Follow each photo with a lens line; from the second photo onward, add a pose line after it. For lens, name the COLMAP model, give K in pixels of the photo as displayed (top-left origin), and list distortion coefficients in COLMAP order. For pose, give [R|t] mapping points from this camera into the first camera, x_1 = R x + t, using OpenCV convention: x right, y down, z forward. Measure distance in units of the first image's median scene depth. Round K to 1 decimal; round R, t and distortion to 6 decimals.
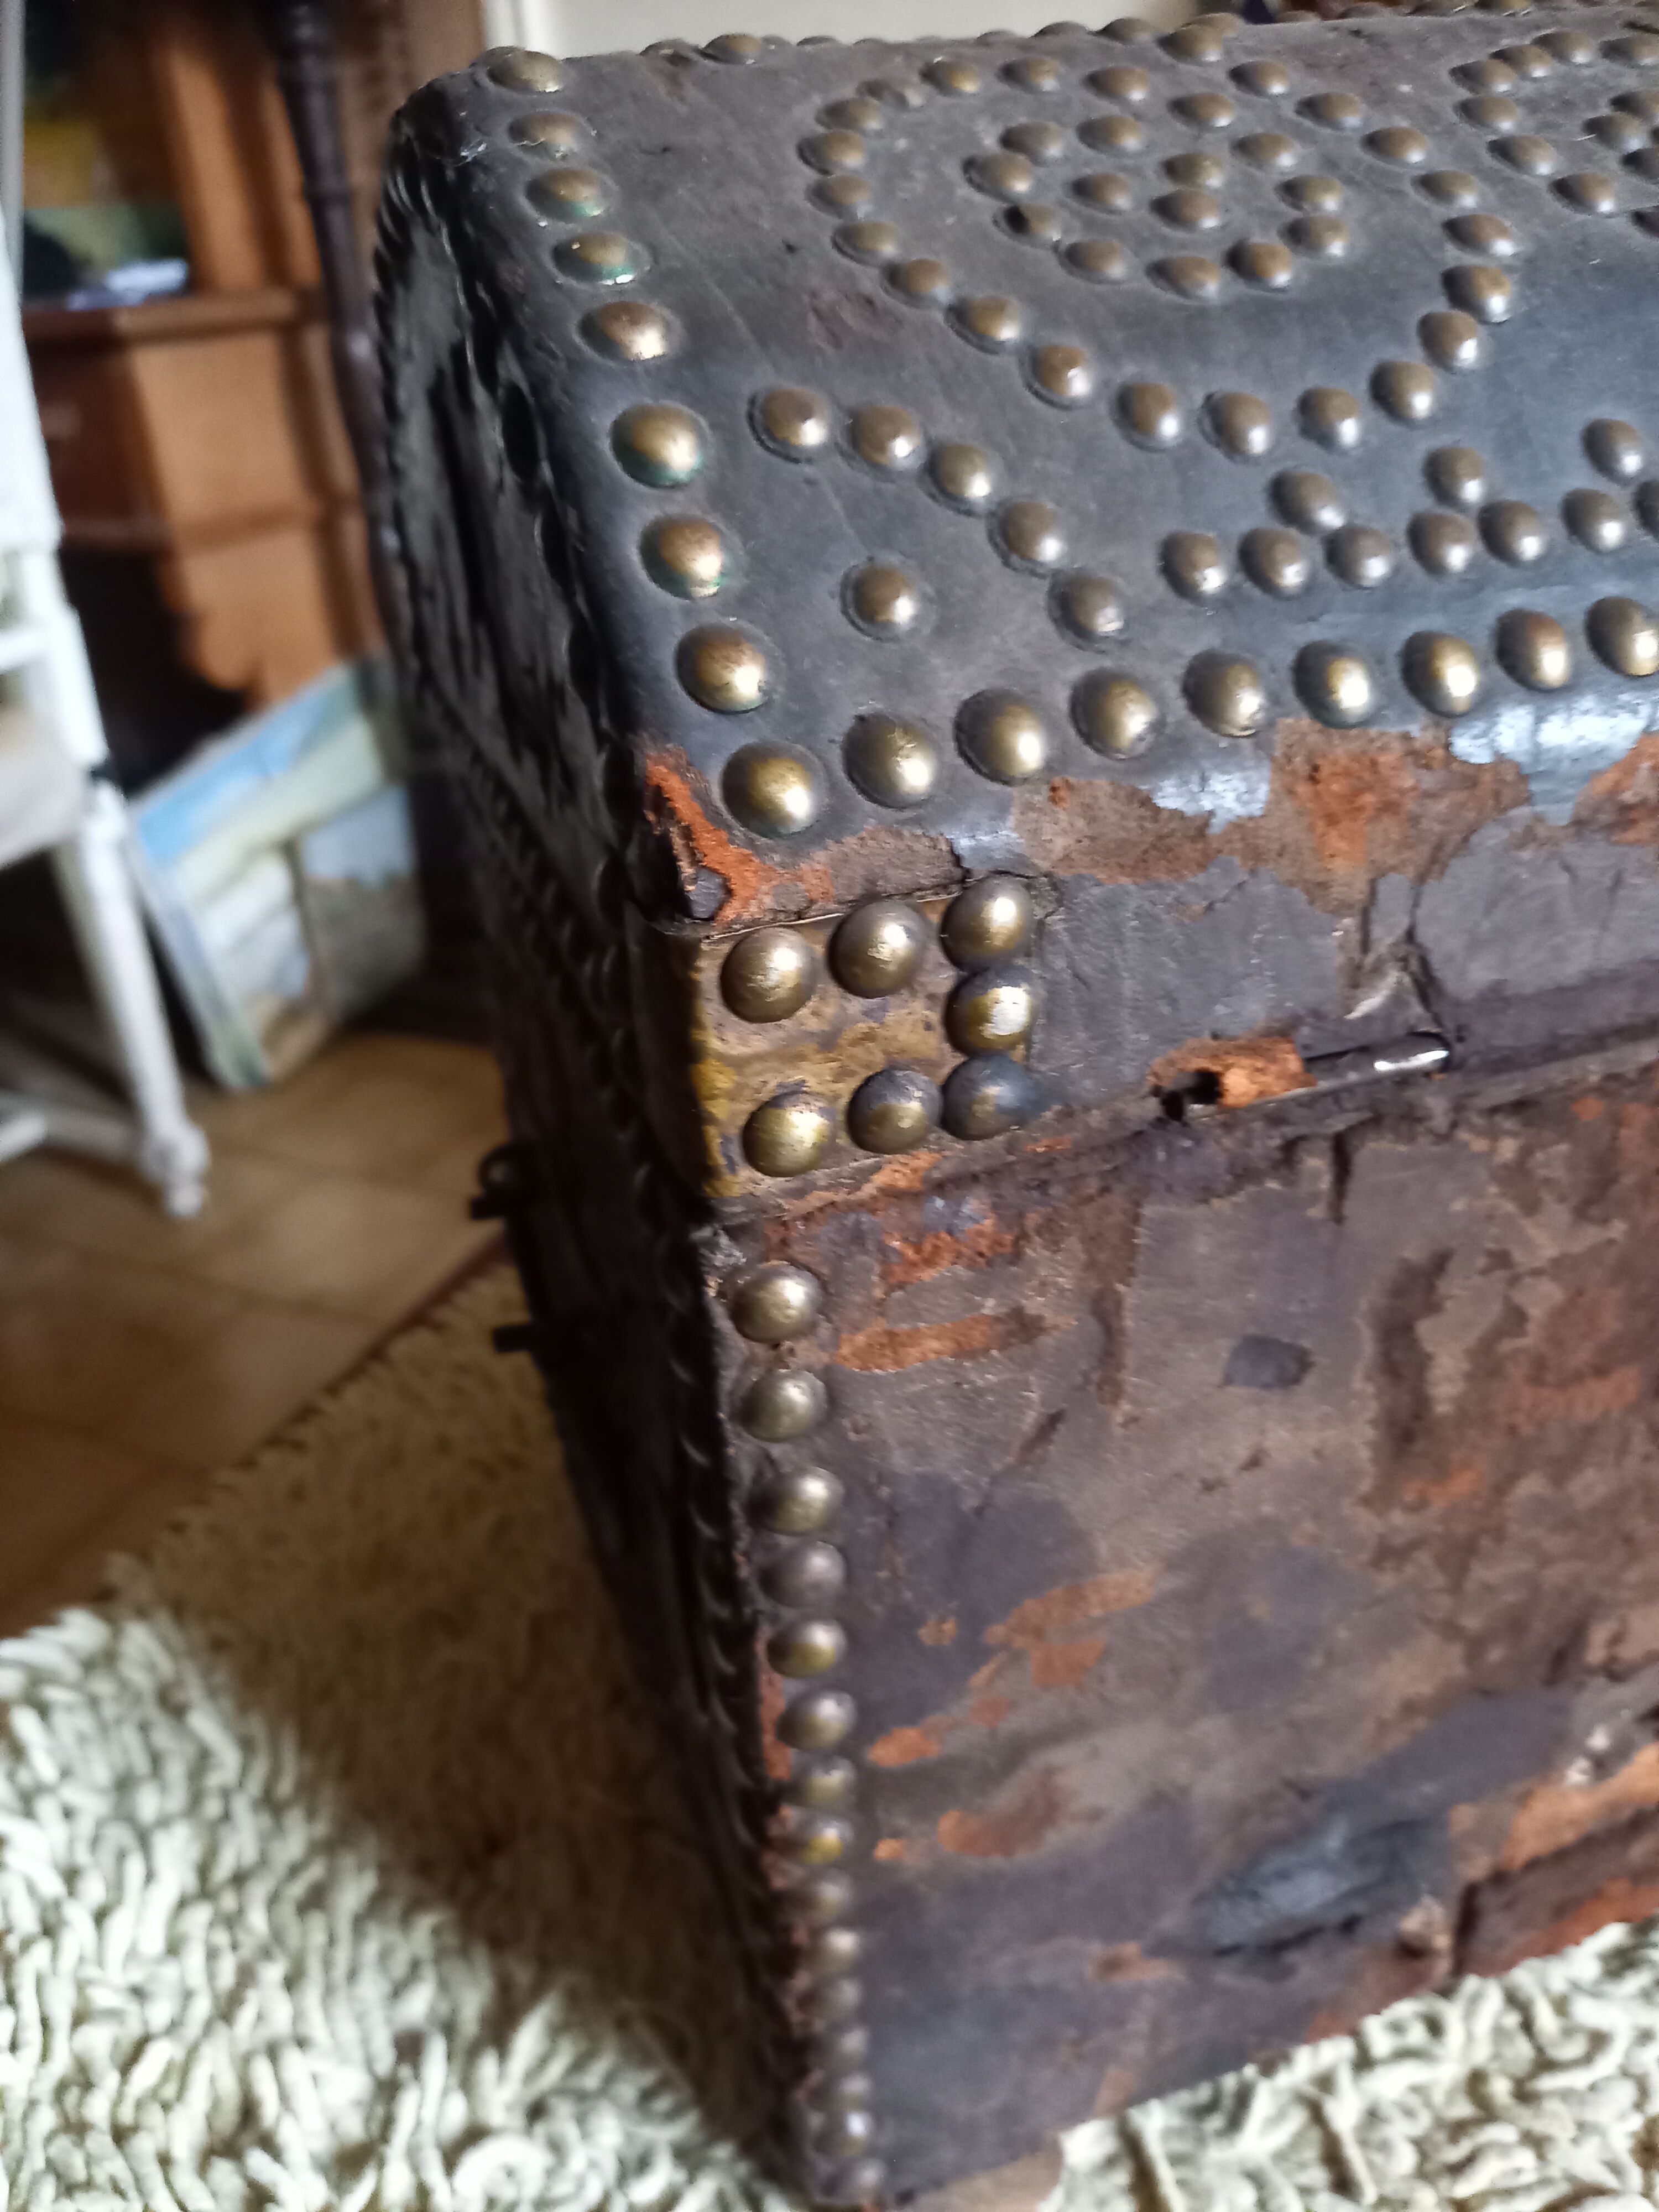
lens RADIAL K [[1622.9, 0, 829.5], [0, 1622.9, 1106.0], [0, 0, 1]] dist [0.027054, -0.056872]
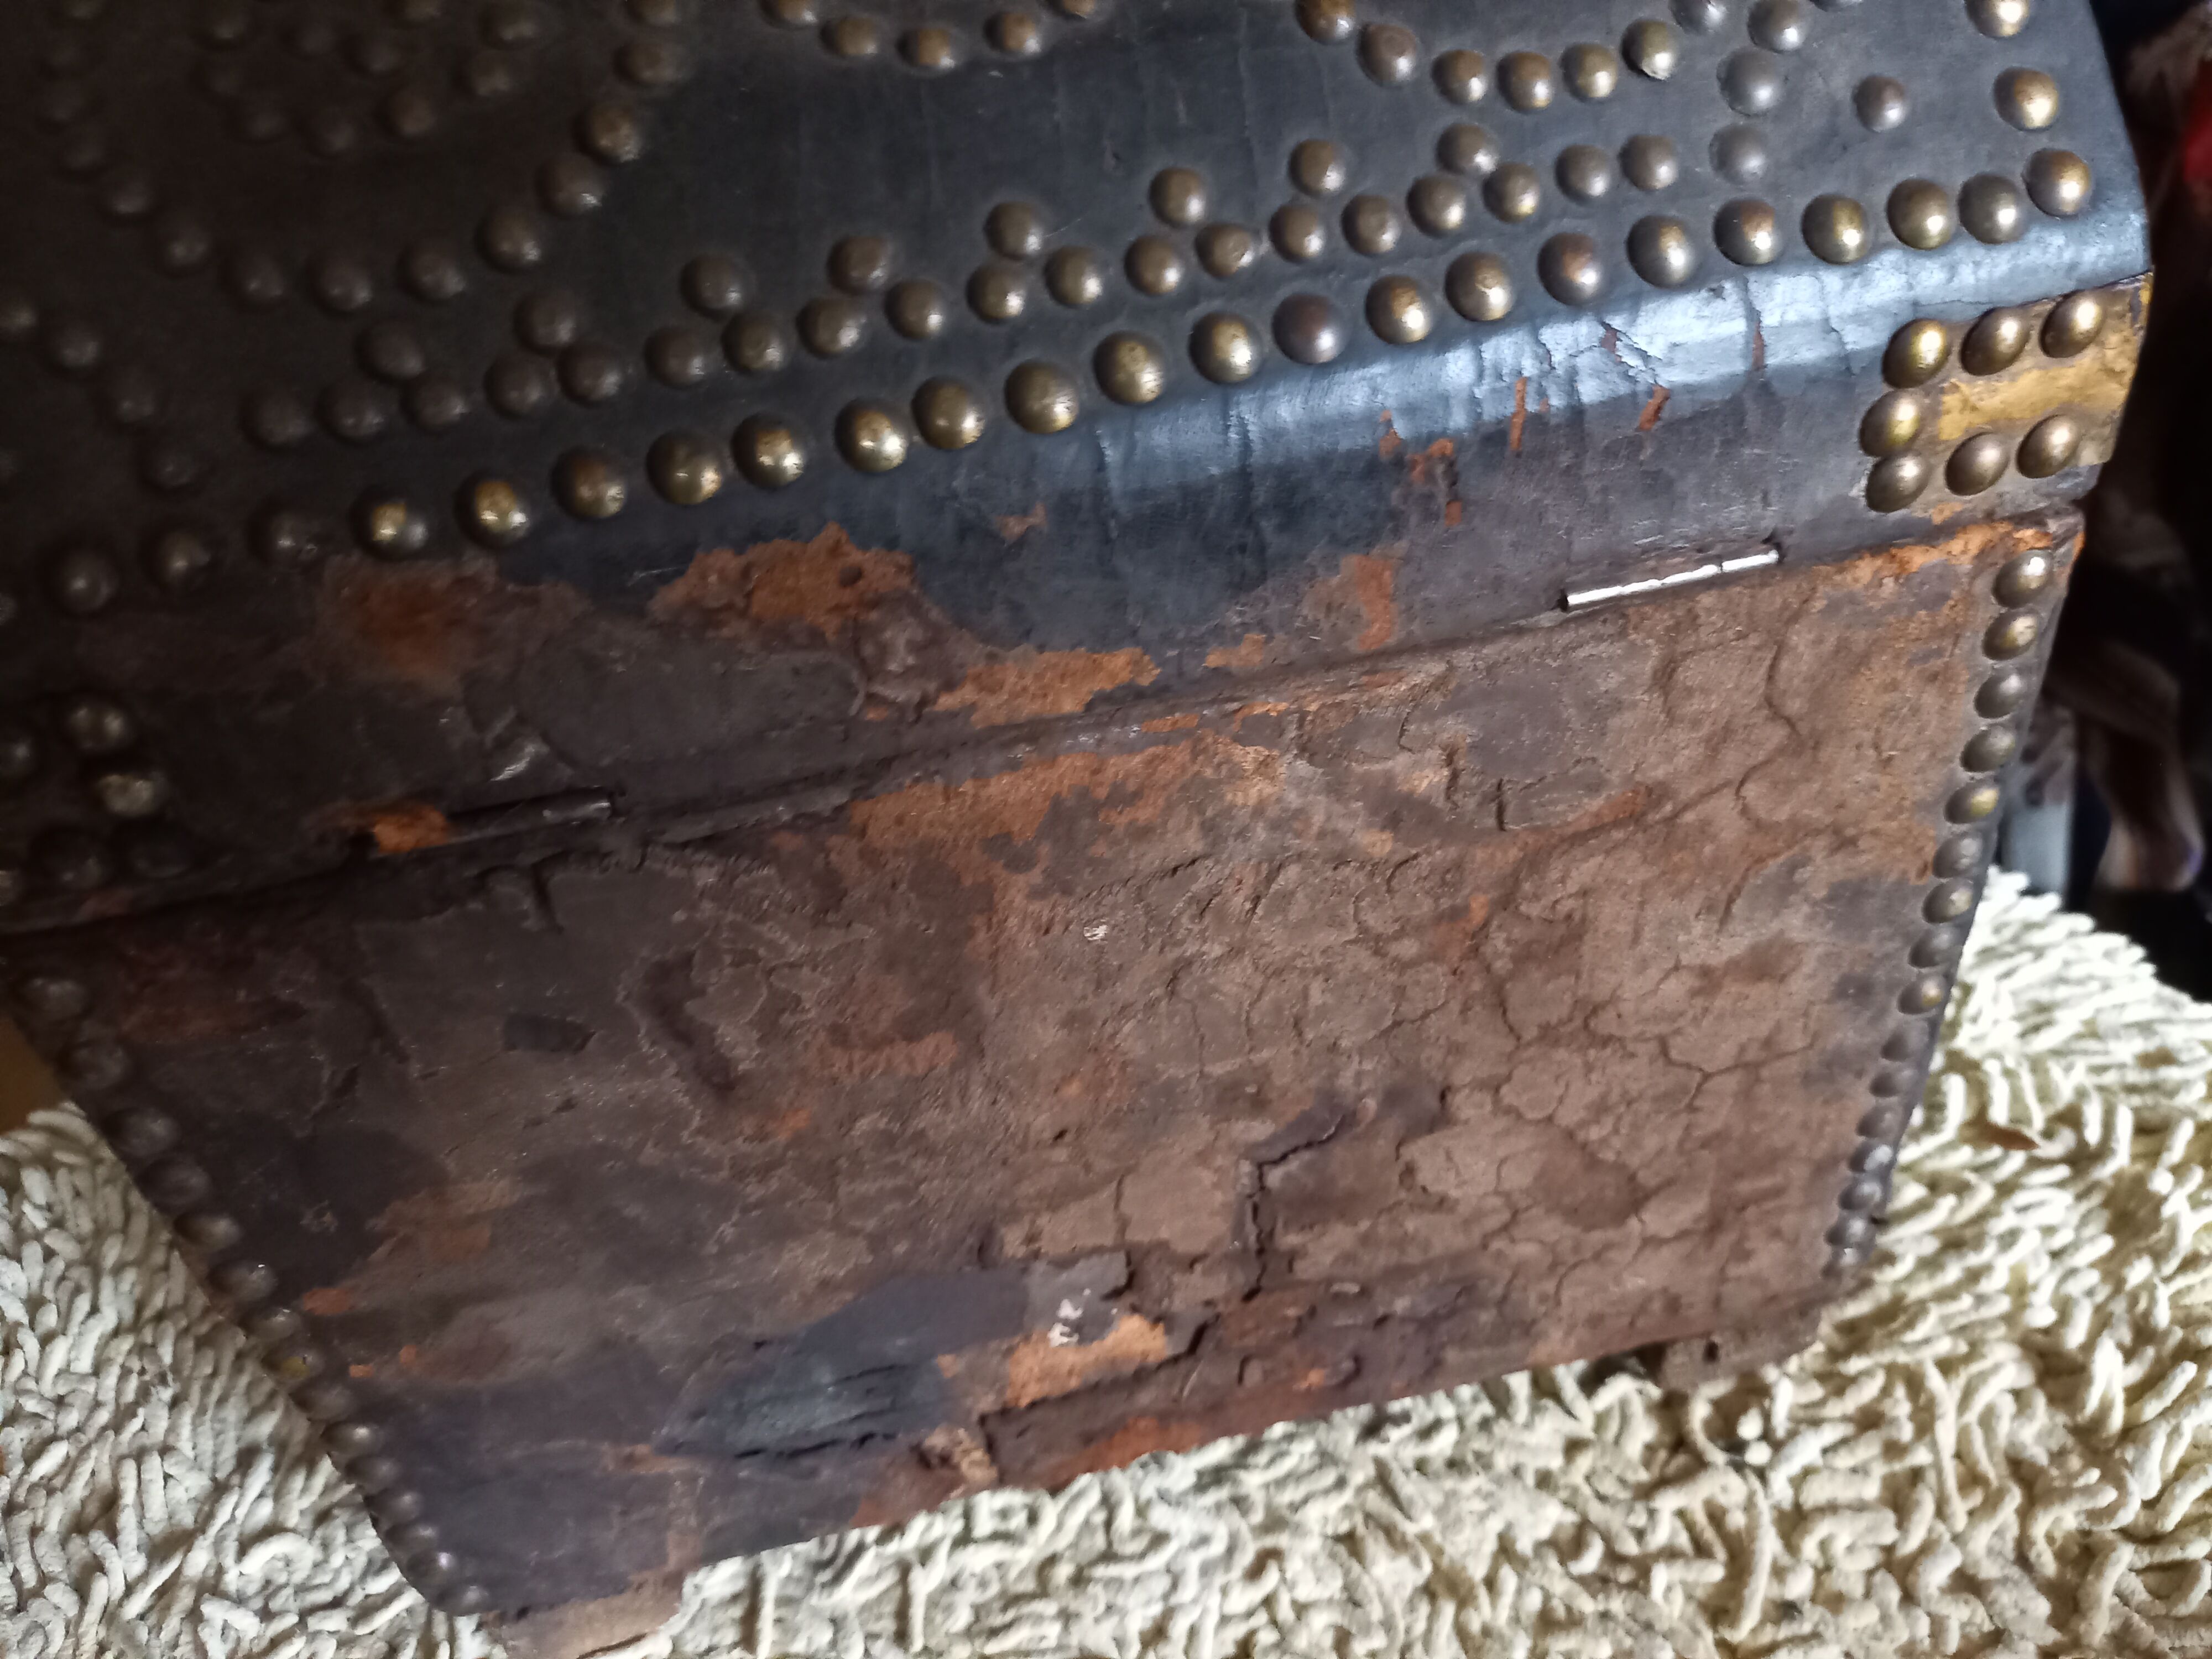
lens RADIAL K [[1619.0, 0, 1101.7], [0, 1619.0, 777.7], [0, 0, 1]] dist [-0.017772, -0.003292]
pose [[0.994461, 0.033348, -0.099673, 0.543263], [-0.018321, 0.988812, 0.148038, -0.147967], [0.103495, -0.145392, 0.983946, -0.079099]]
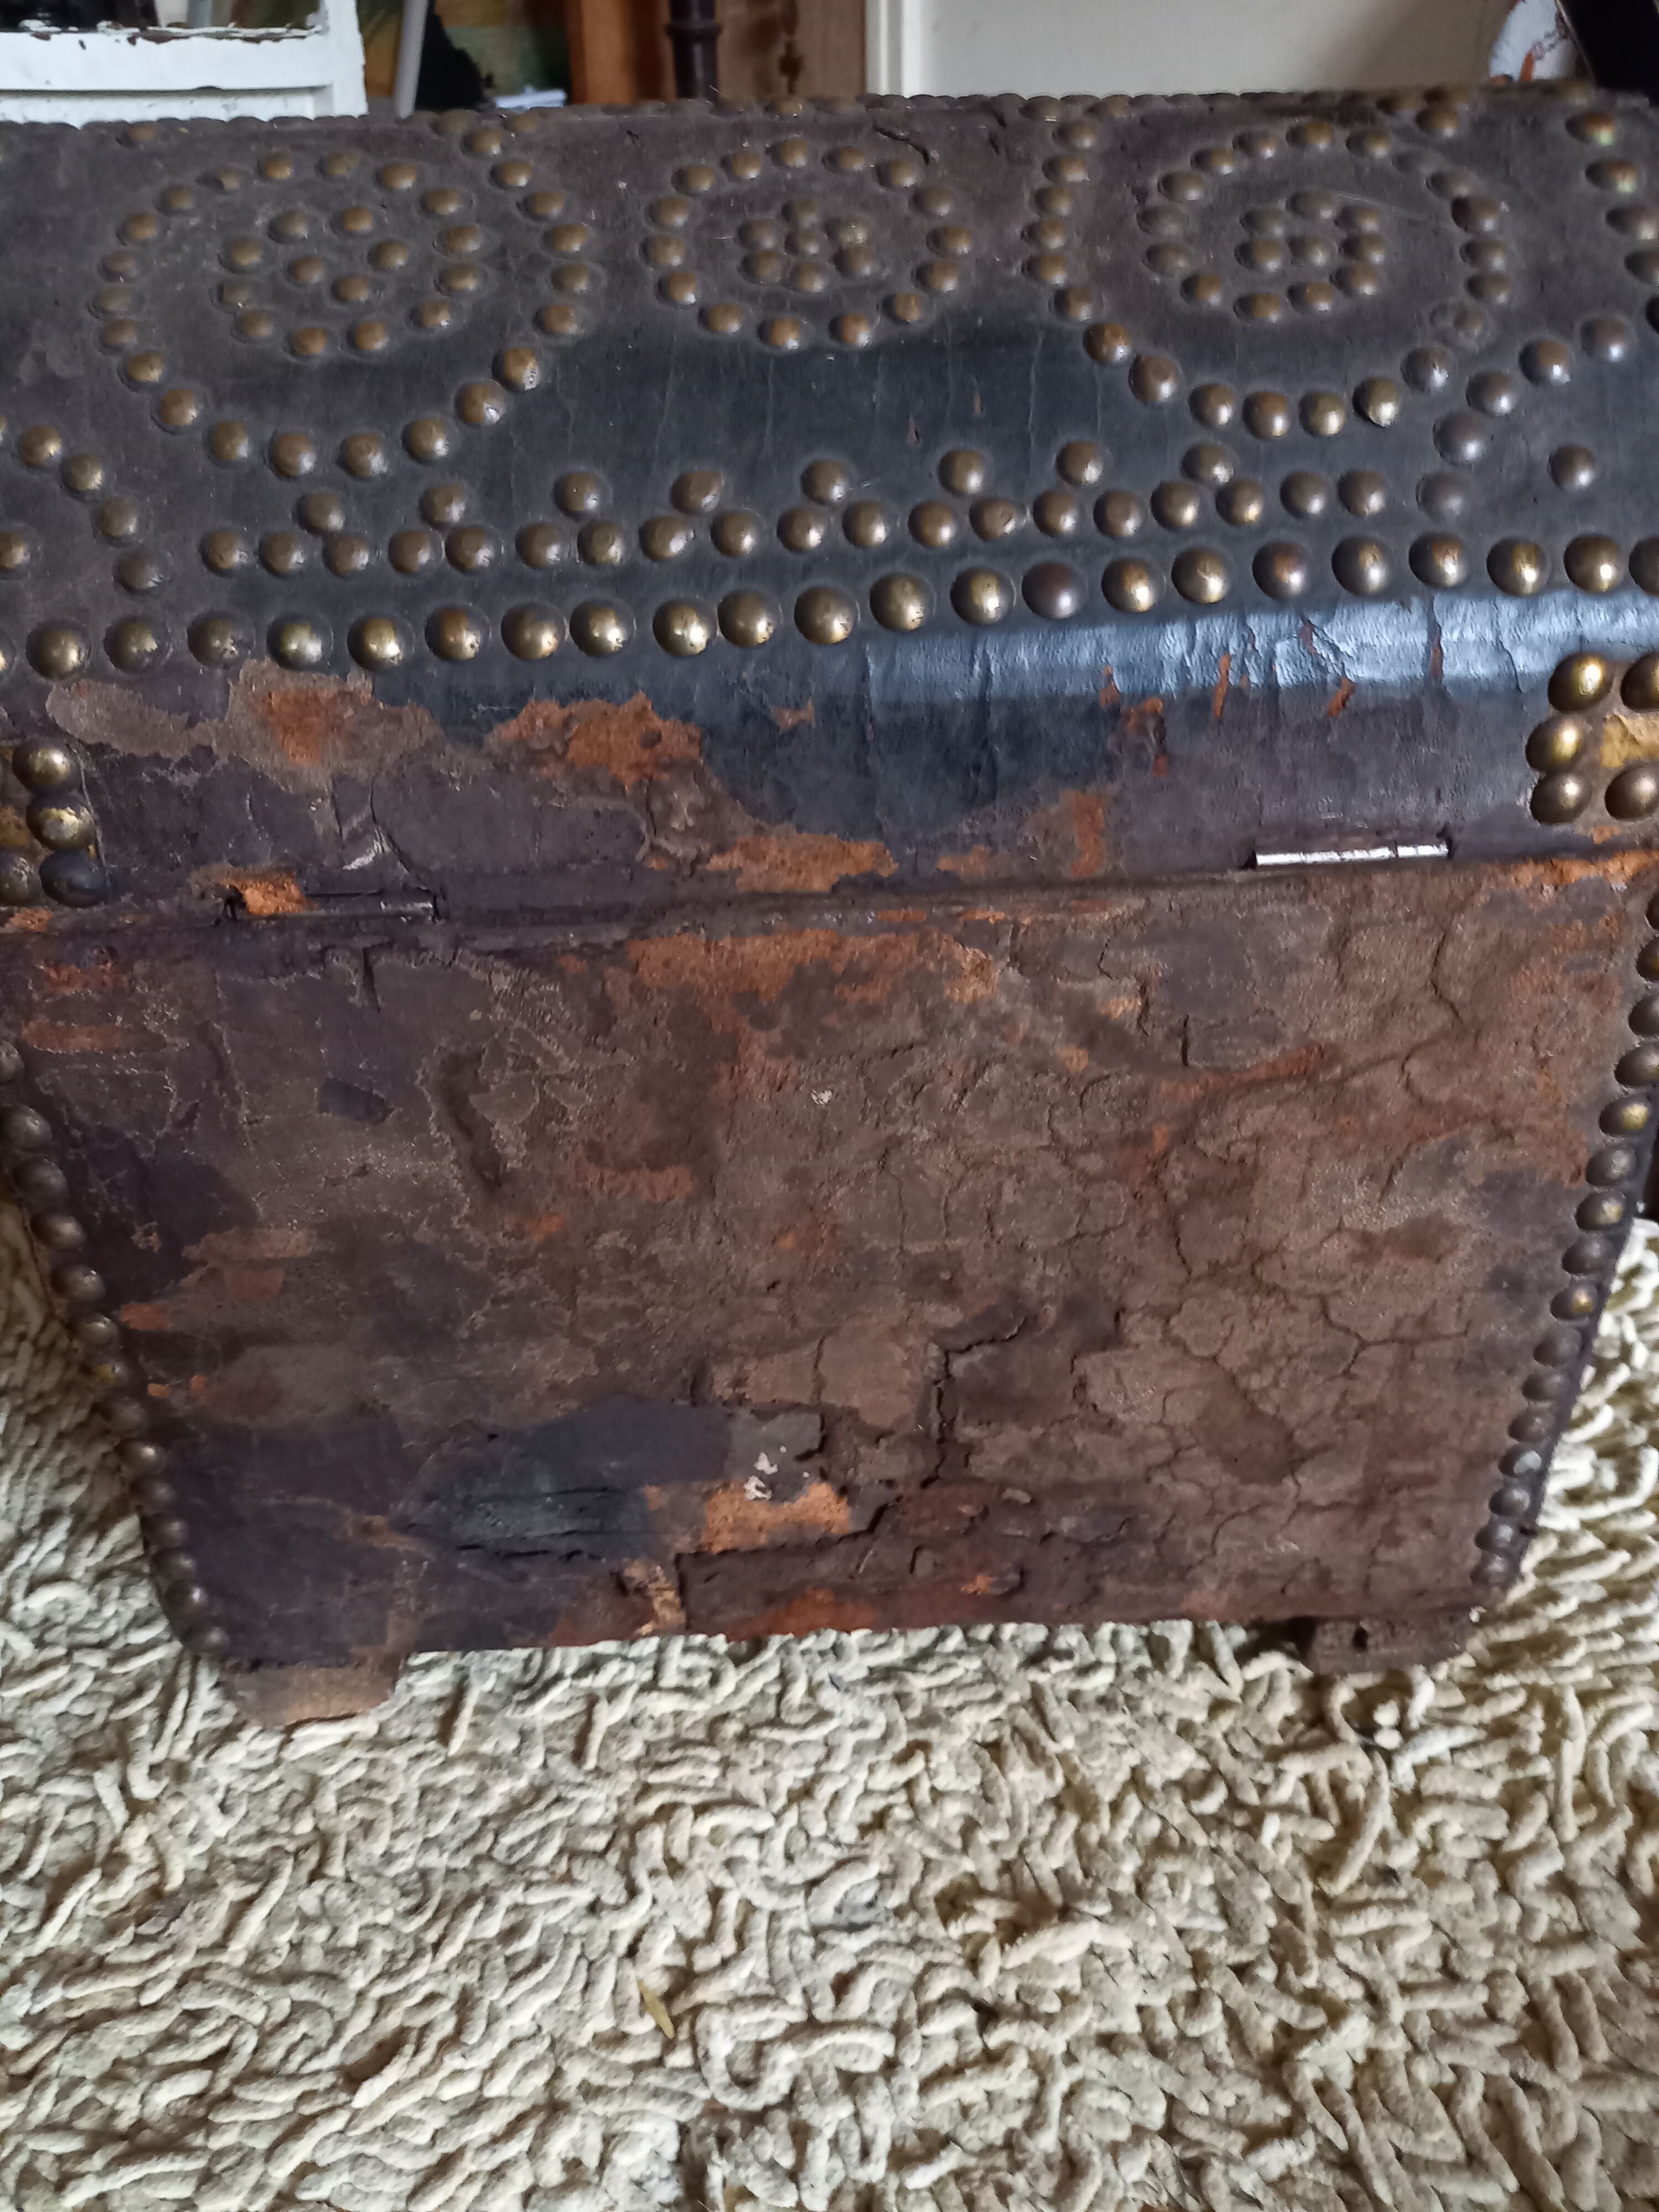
lens RADIAL K [[1597.5, 0, 842.0], [0, 1597.5, 1081.0], [0, 0, 1]] dist [-0.005996, -0.006782]
pose [[0.965846, 0.176159, -0.190026, 0.655833], [-0.160136, 0.982344, 0.096732, -0.047106], [0.203711, -0.062998, 0.977002, -0.210650]]
